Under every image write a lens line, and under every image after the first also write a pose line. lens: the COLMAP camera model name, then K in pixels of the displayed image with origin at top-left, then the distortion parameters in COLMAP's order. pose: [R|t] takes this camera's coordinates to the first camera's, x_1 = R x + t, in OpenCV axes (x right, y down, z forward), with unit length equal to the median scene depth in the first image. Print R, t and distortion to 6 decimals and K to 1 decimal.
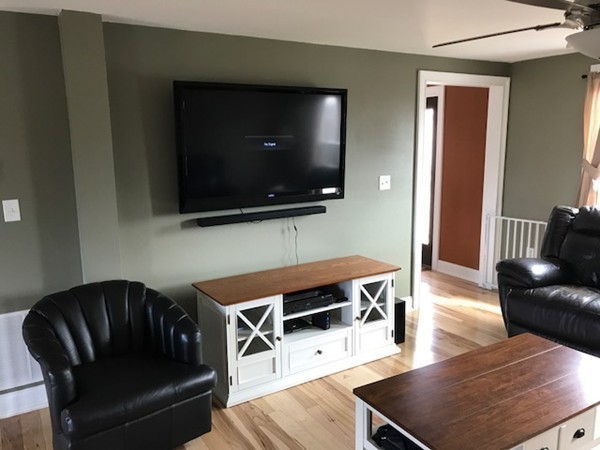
lens RADIAL K [[497.0, 0, 299.9], [0, 497.0, 226.5], [0, 0, 1]] dist [0.009583, 0.005398]
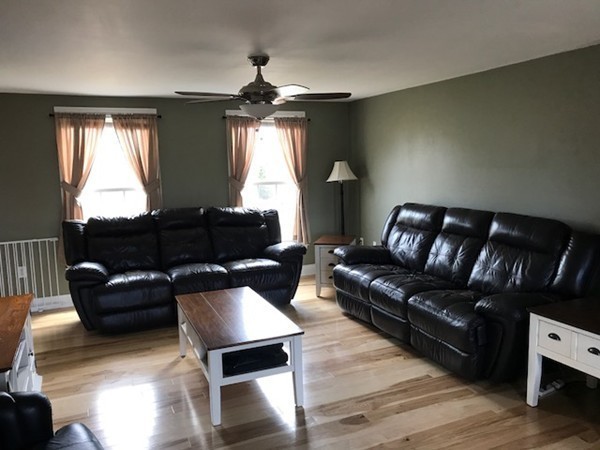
lens RADIAL K [[497.0, 0, 300.7], [0, 497.0, 223.5], [0, 0, 1]] dist [0.009583, 0.005398]
pose [[0.137598, -0.118679, 0.983352, -0.579845], [0.204397, 0.974829, 0.089049, -0.024928], [-0.969169, 0.188741, 0.158393, 0.265604]]
